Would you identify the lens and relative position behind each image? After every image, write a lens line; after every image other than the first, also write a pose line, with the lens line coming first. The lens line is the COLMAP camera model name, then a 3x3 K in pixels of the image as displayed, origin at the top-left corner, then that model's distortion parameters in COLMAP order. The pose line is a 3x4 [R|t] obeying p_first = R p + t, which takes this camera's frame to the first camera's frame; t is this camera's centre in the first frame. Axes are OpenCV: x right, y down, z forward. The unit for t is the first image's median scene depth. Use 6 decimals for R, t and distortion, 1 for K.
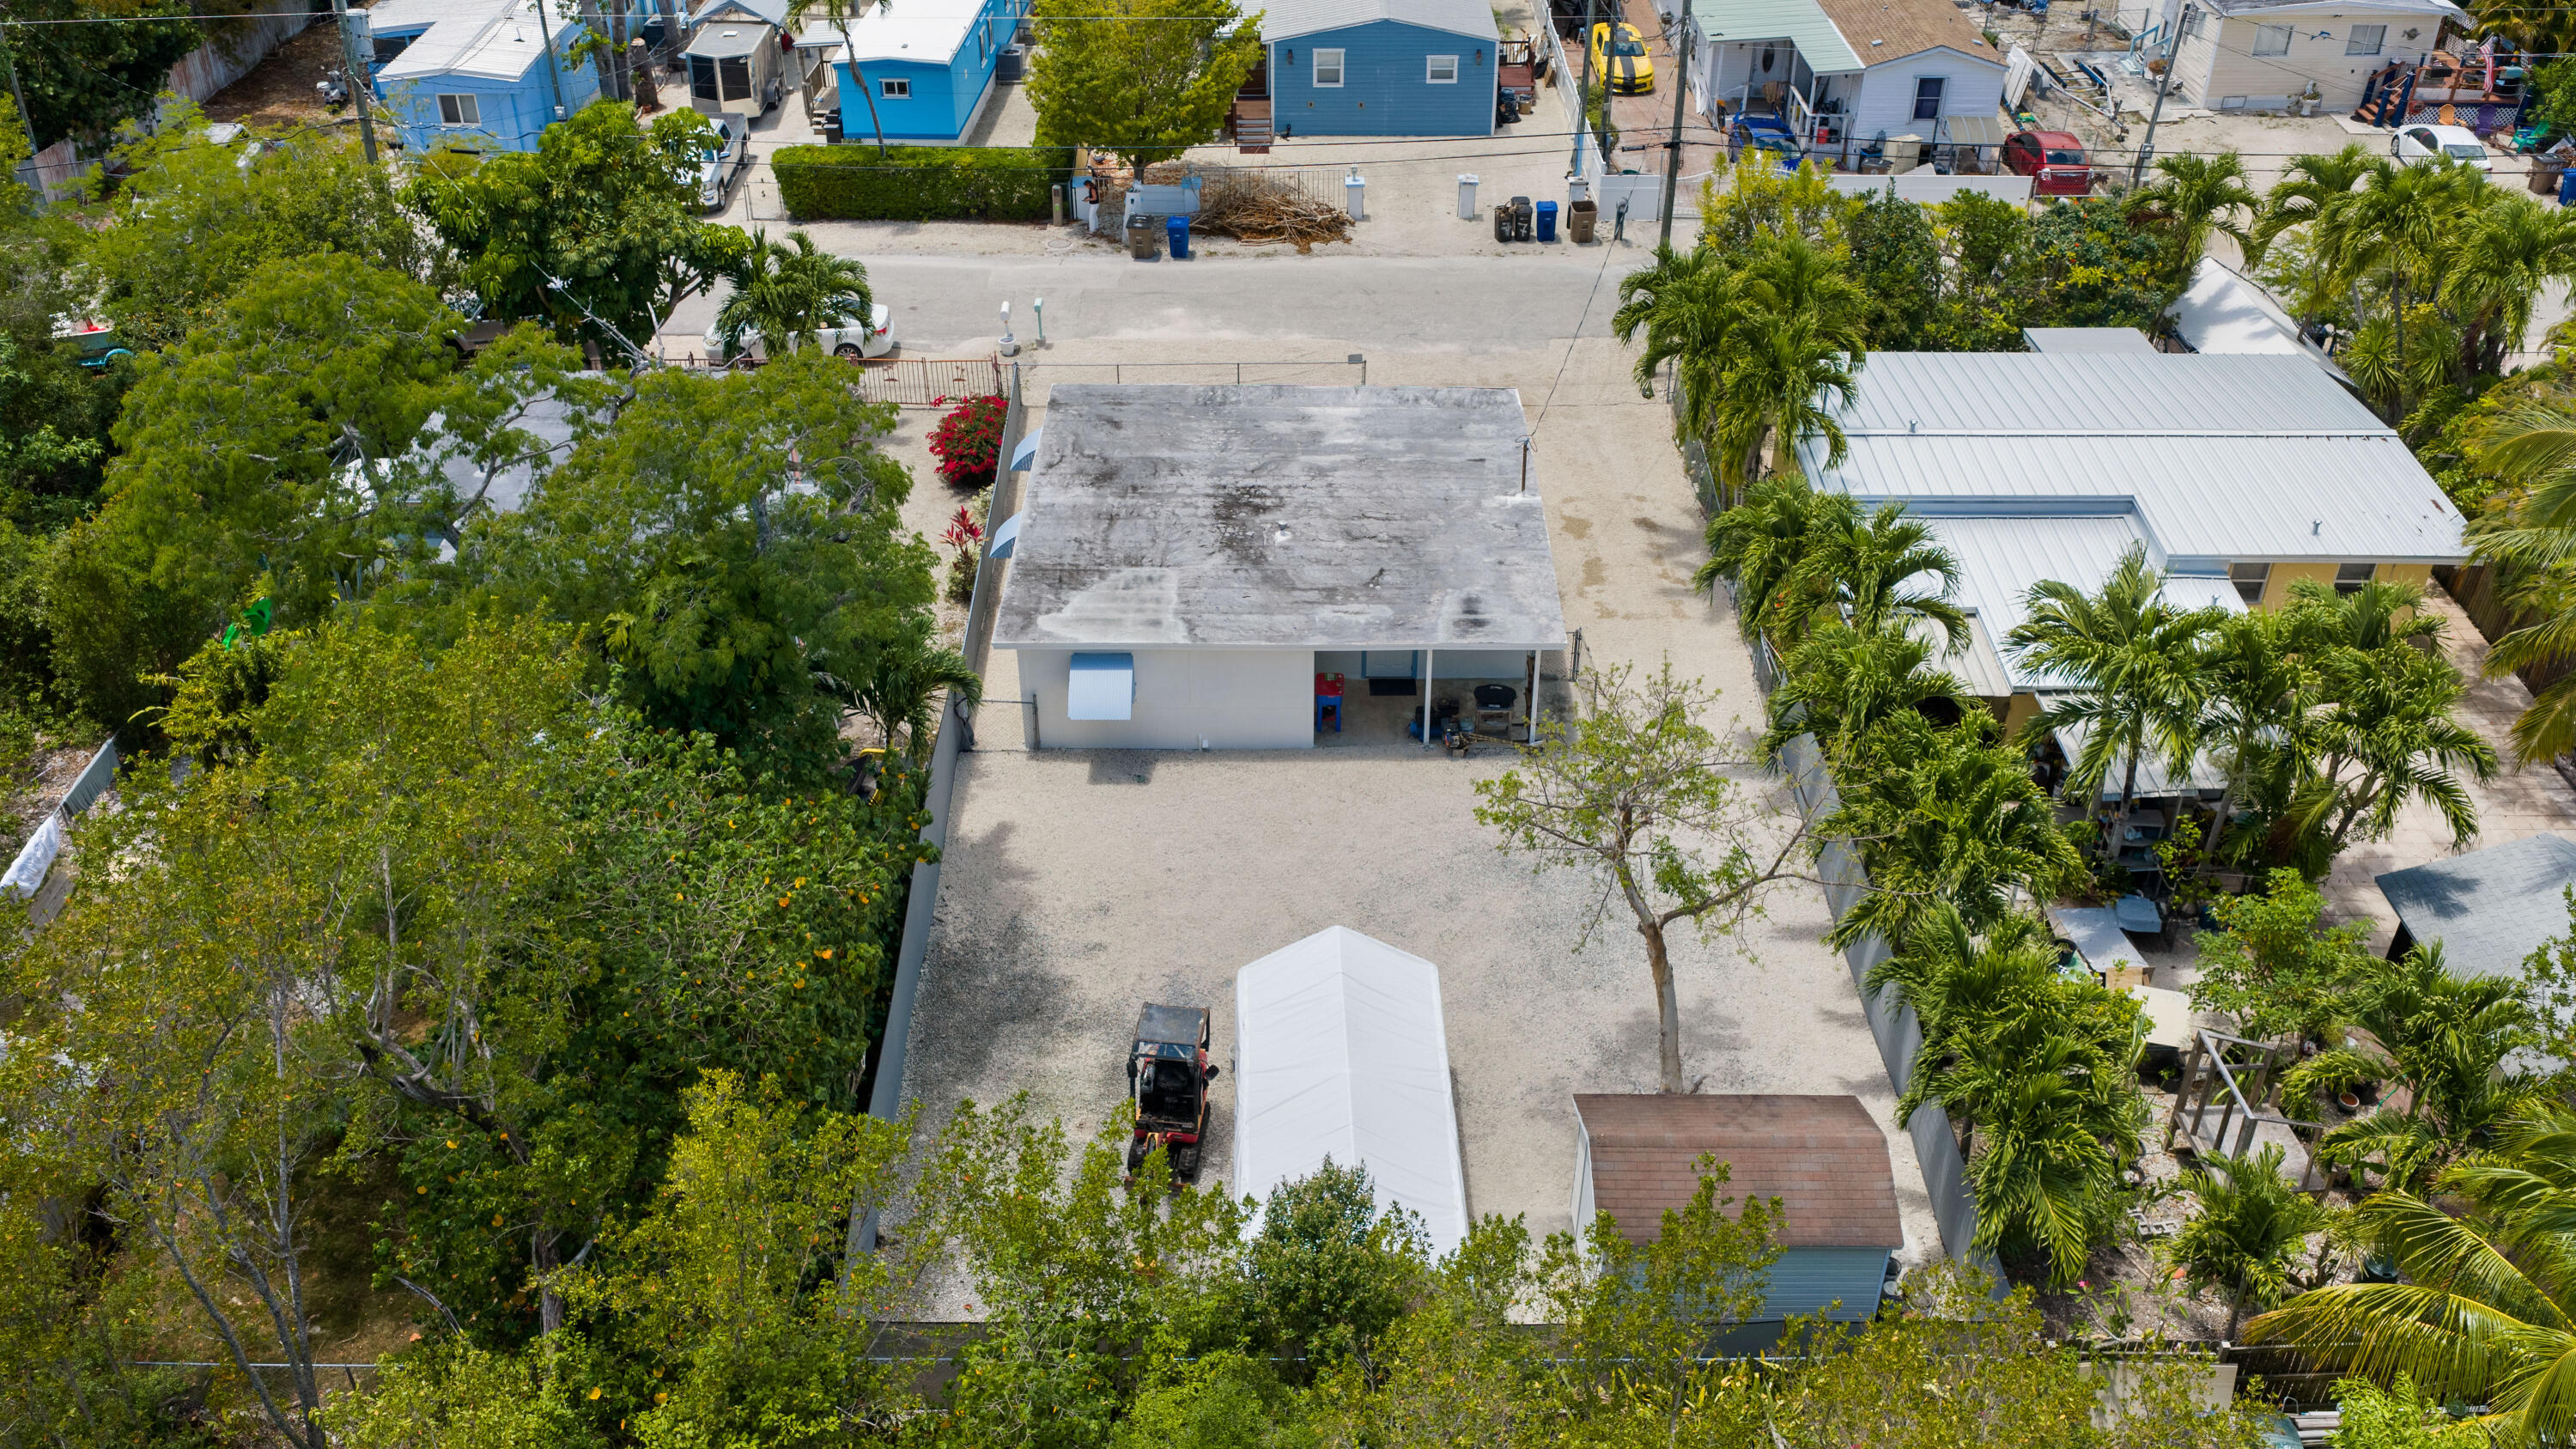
lens RADIAL K [[2143.4, 0, 1287.4], [0, 2143.4, 727.7], [0, 0, 1]] dist [0.013661, -0.007489]
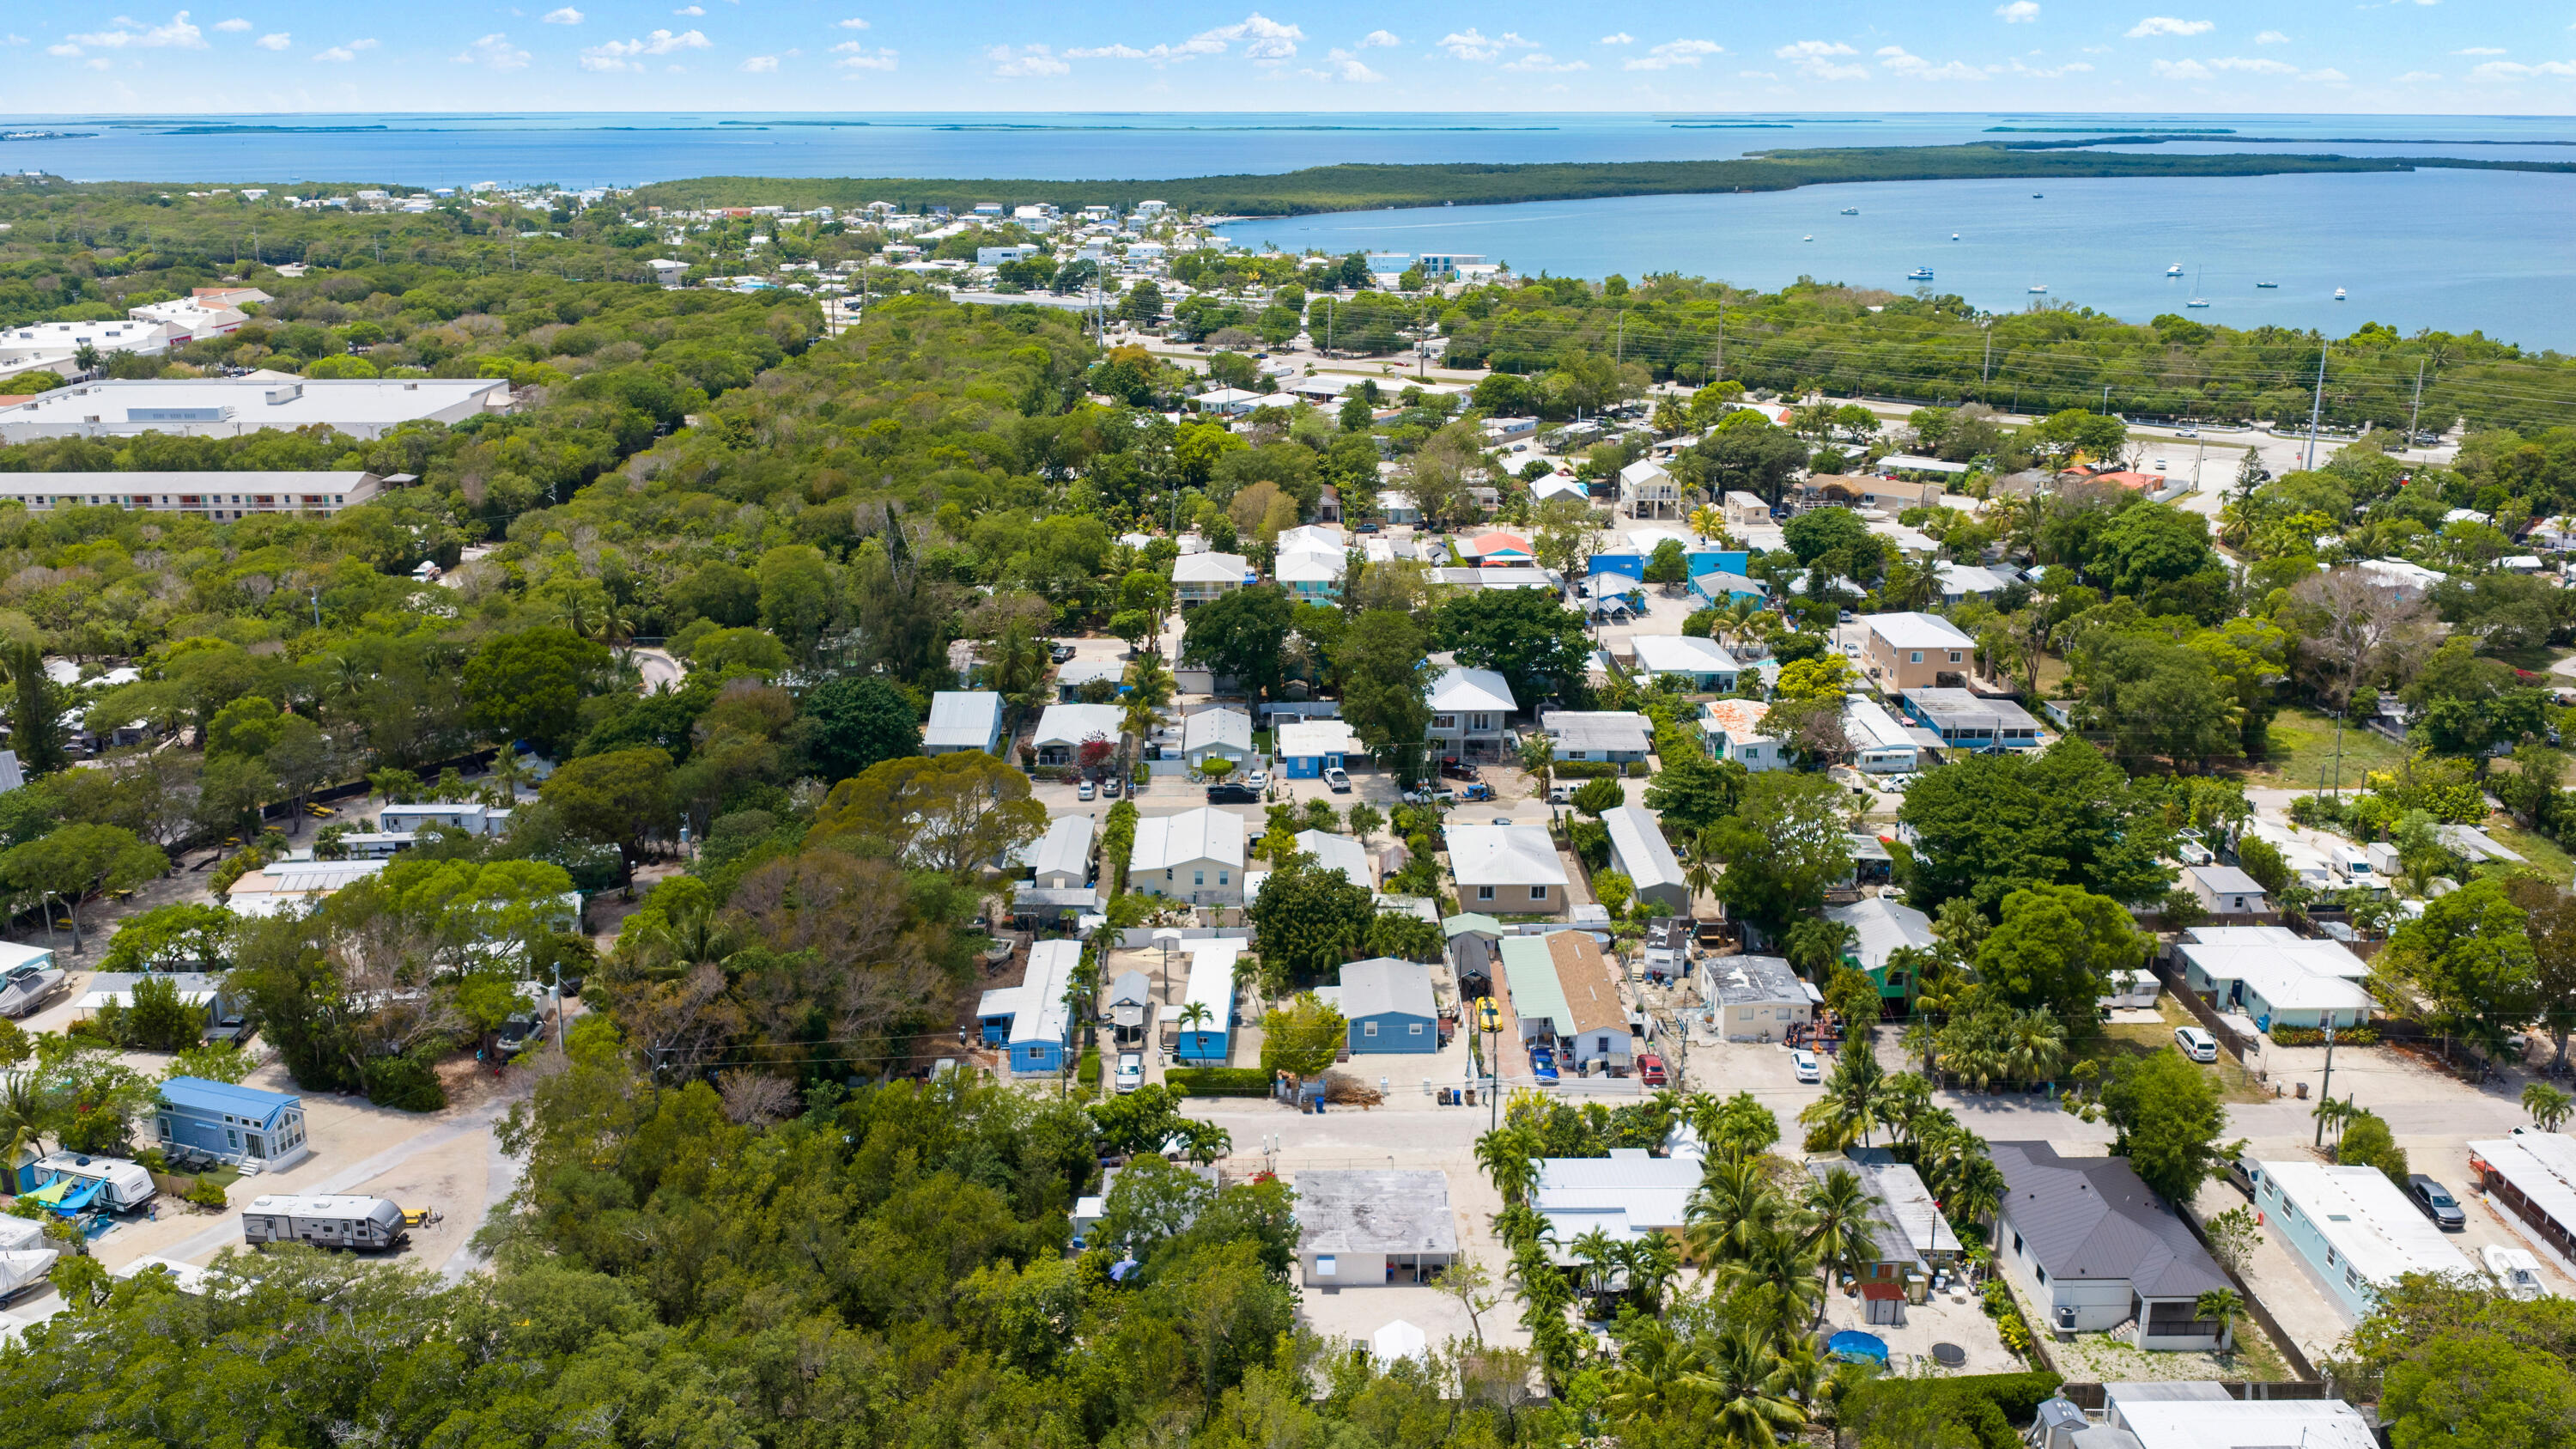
lens RADIAL K [[2143.4, 0, 1284.6], [0, 2143.4, 731.6], [0, 0, 1]] dist [0.013661, -0.007489]
pose [[0.999918, -0.004279, 0.012050, -0.152272], [0.007720, 0.953247, -0.302095, 0.165191], [-0.010194, 0.302163, 0.953202, -2.064944]]
